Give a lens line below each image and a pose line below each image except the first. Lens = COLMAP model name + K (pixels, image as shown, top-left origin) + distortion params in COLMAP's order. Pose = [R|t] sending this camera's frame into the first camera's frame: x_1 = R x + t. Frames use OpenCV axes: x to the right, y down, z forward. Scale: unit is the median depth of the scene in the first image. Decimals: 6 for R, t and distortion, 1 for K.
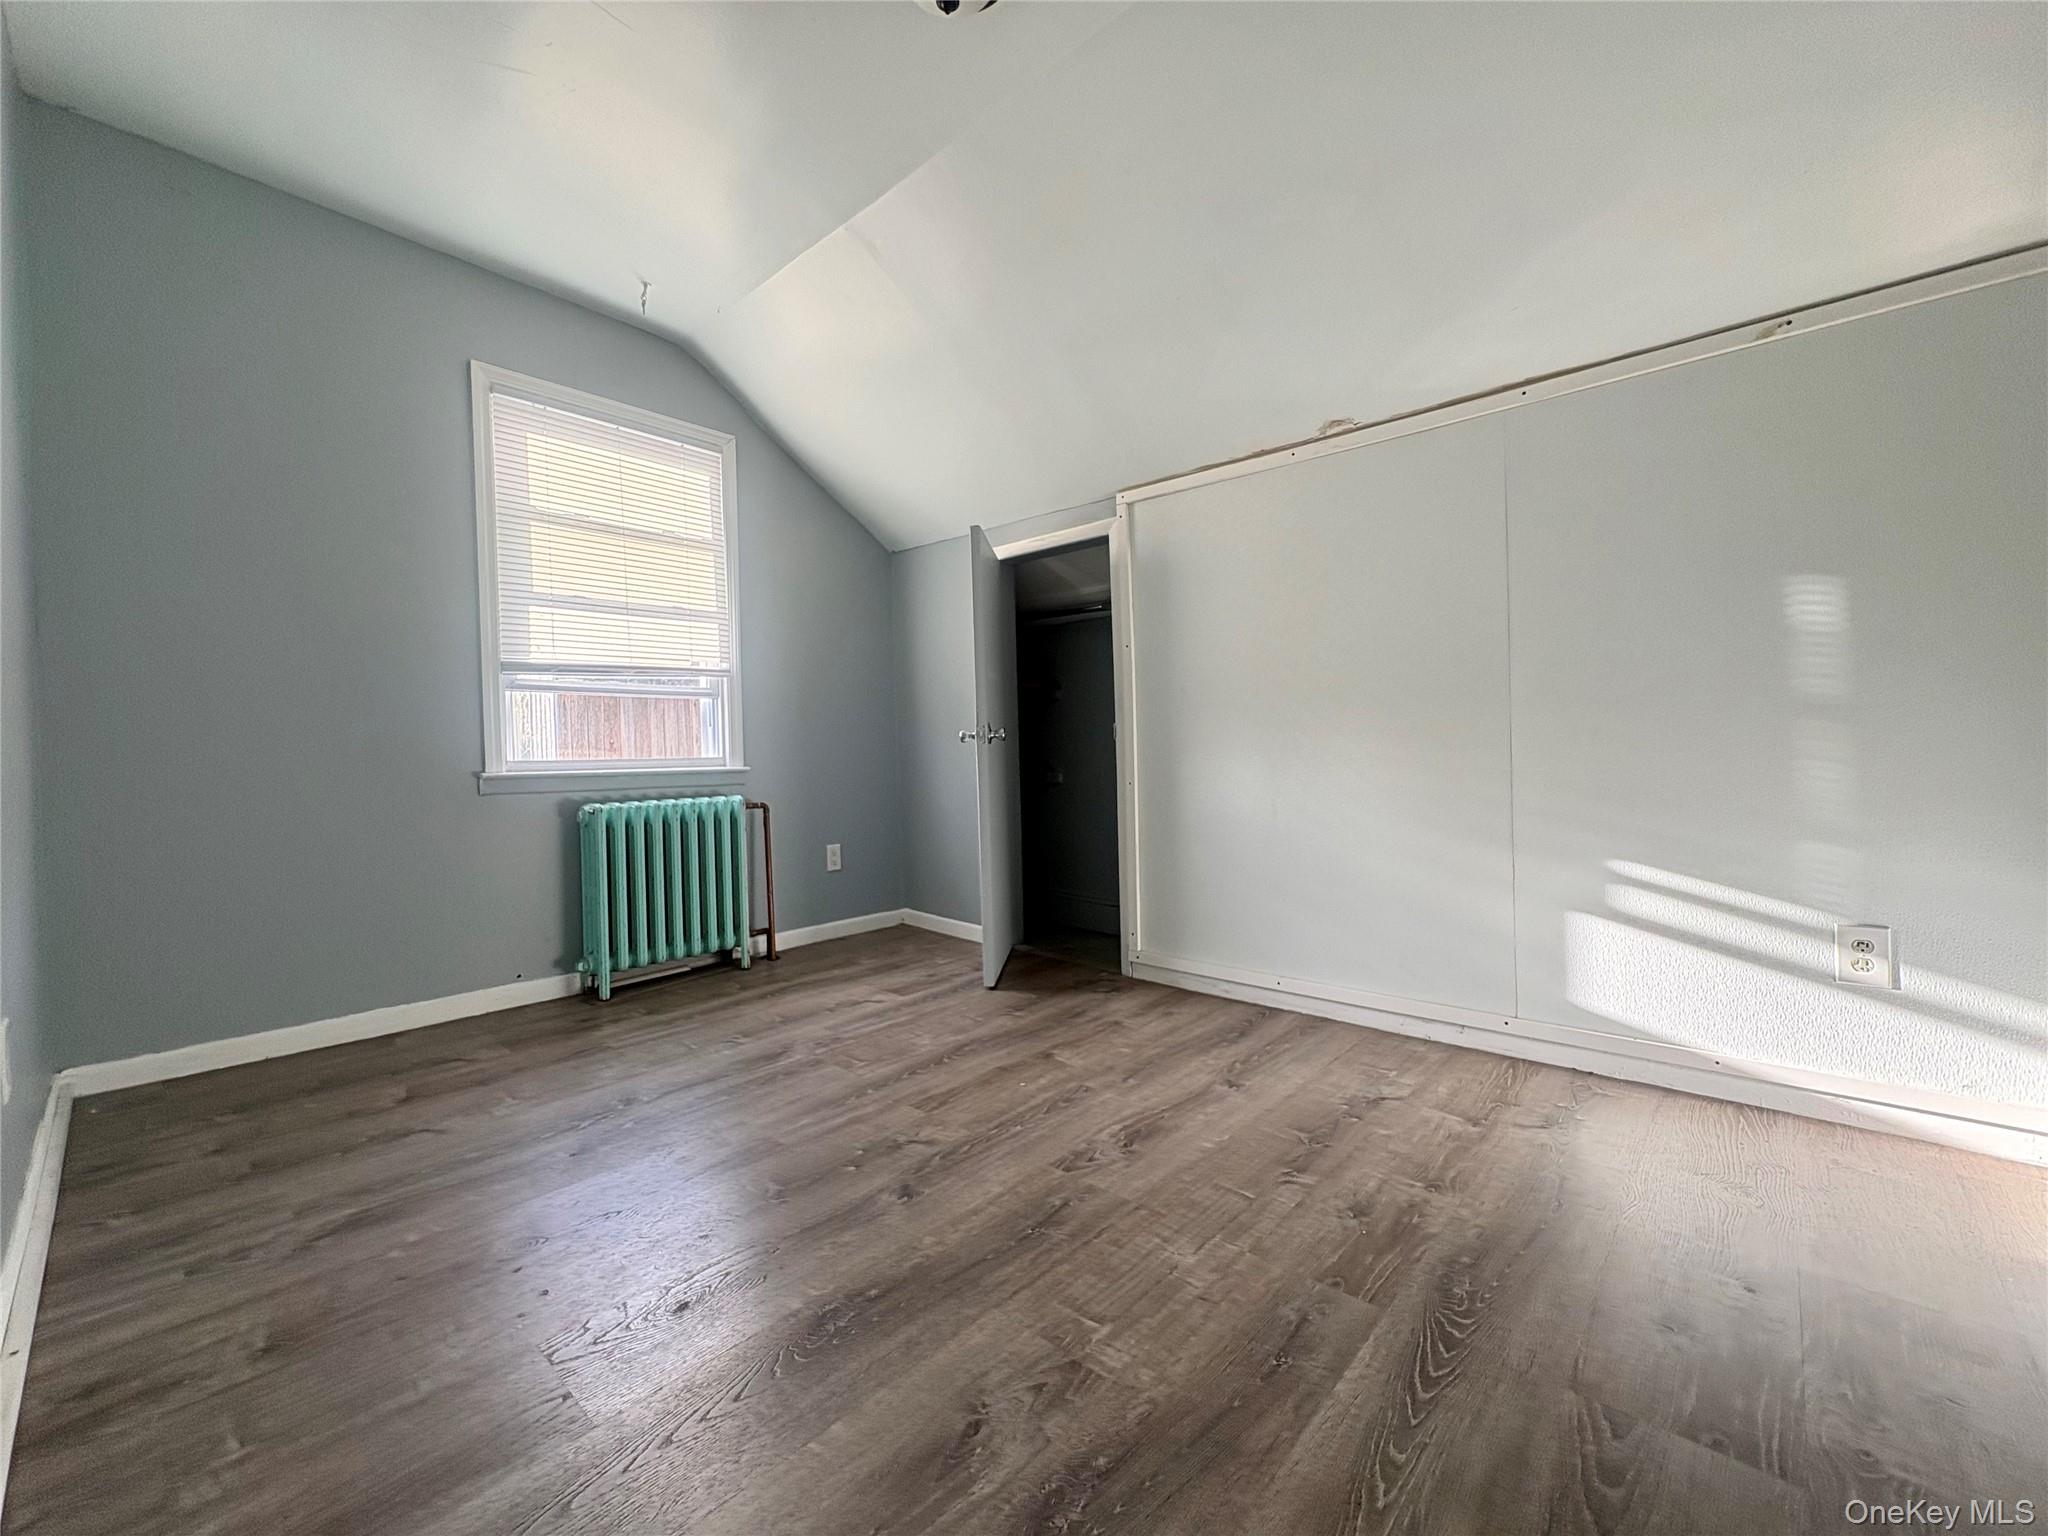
lens RADIAL K [[819.5, 0, 1022.8], [0, 819.5, 762.7], [0, 0, 1]] dist [0.000031, 0.000794]
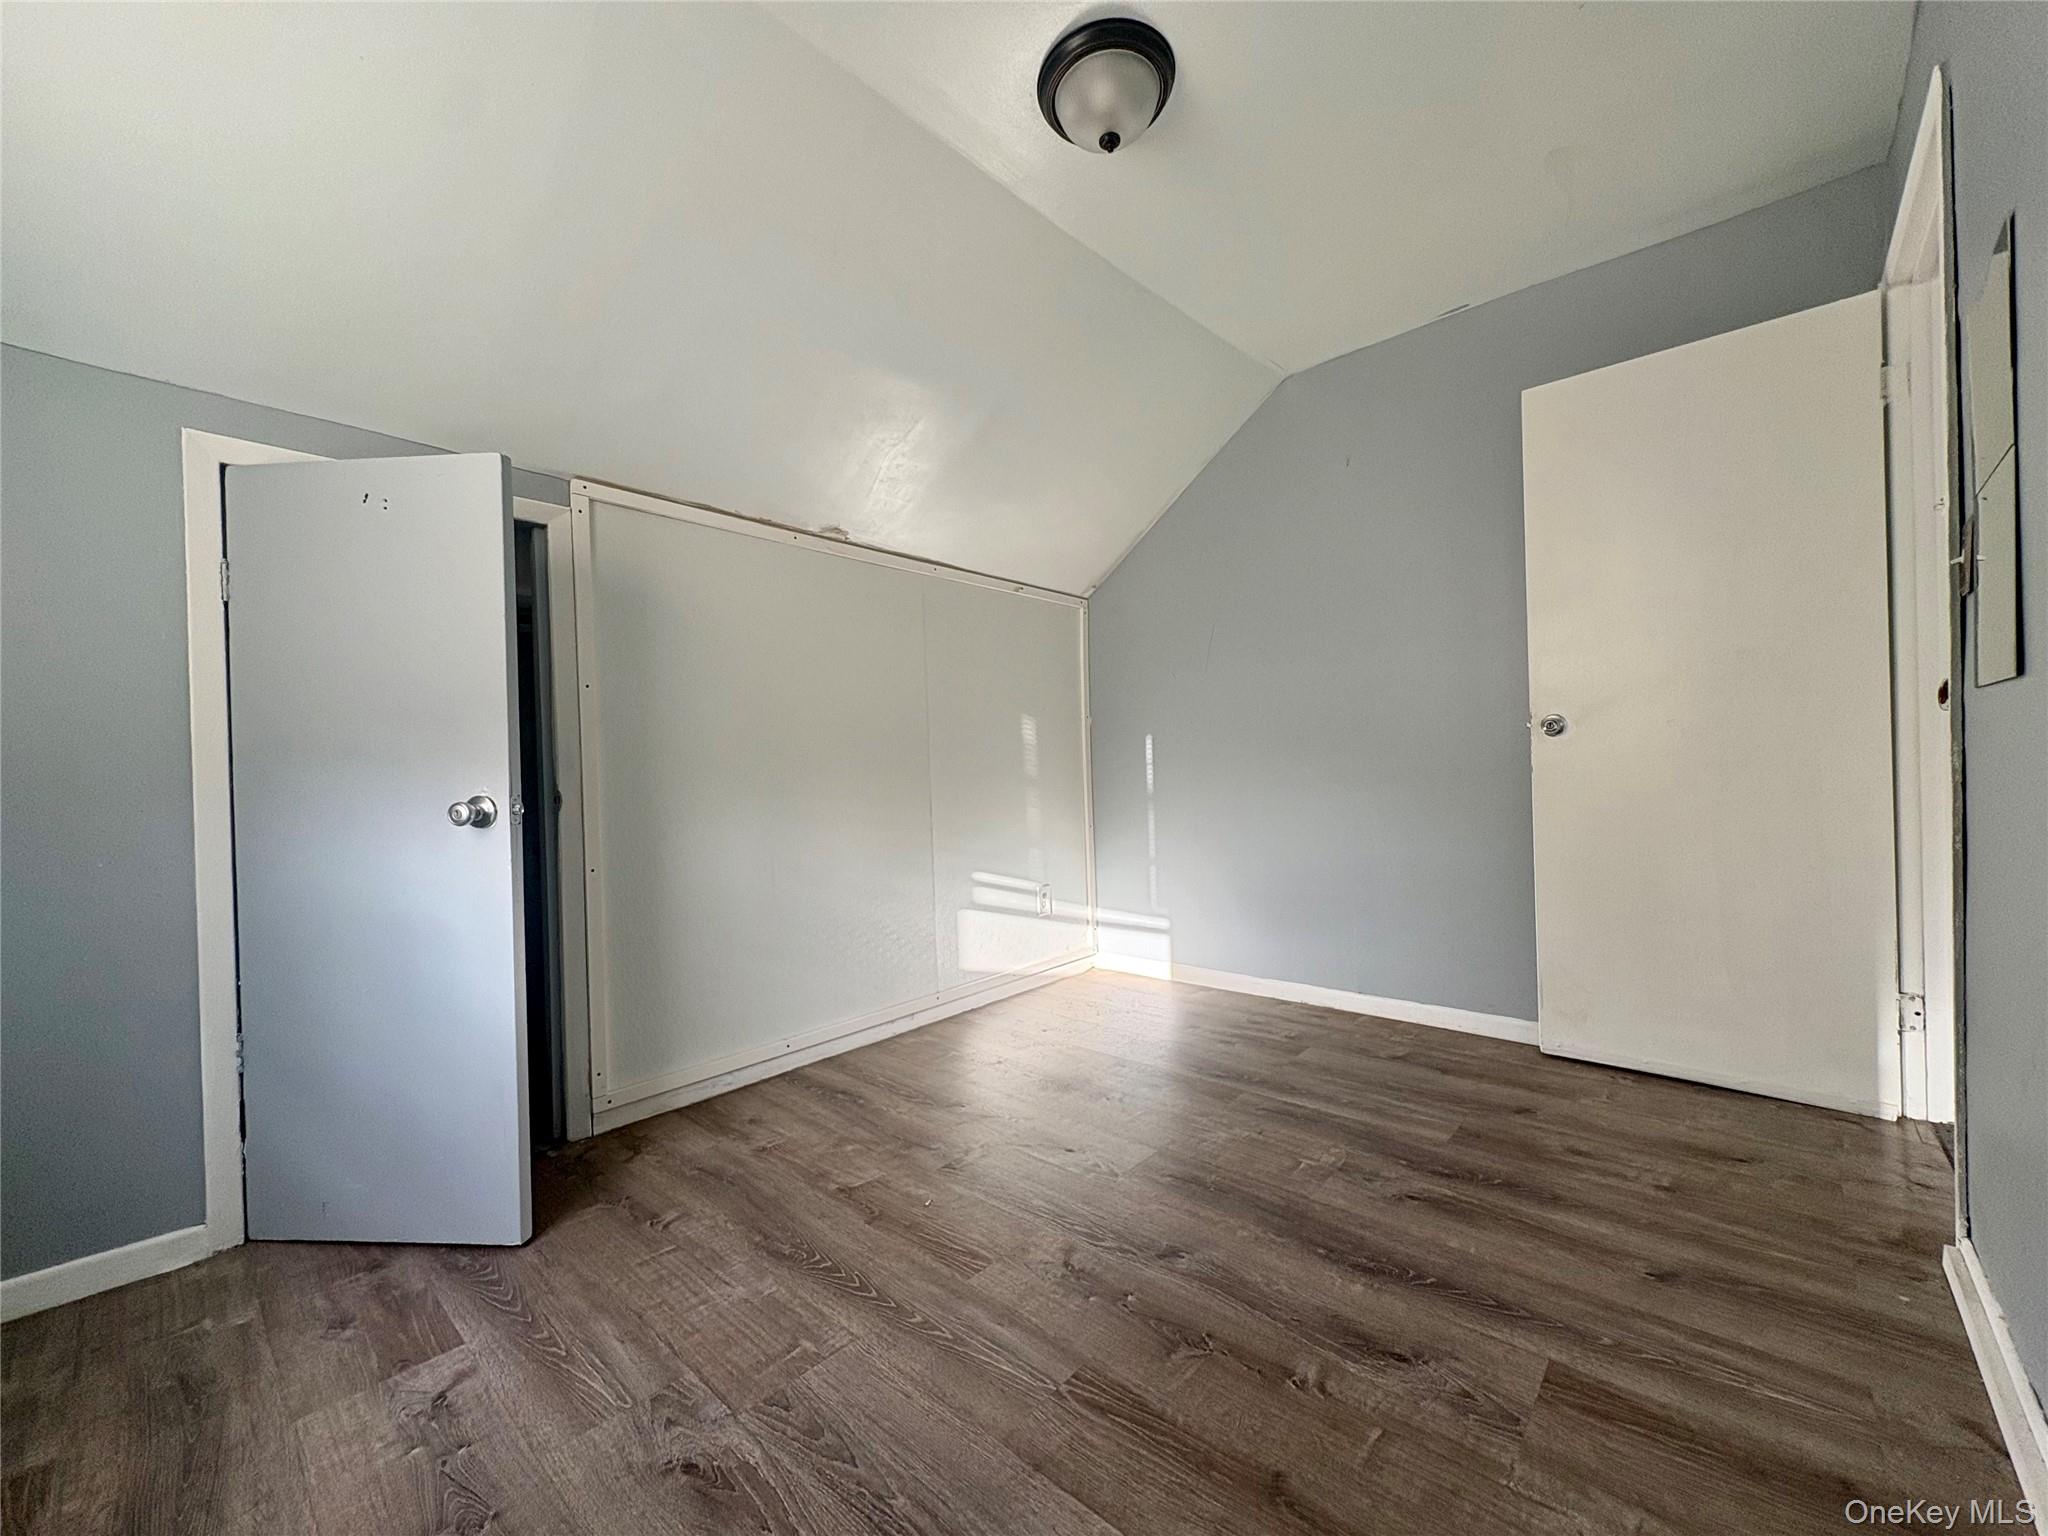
lens RADIAL K [[819.5, 0, 1017.6], [0, 819.5, 770.1], [0, 0, 1]] dist [0.000031, 0.000794]
pose [[-0.009598, 0.017628, 0.999799, -0.774209], [0.044295, 0.998871, -0.017186, -0.045485], [-0.998972, 0.044121, -0.010368, 0.776180]]
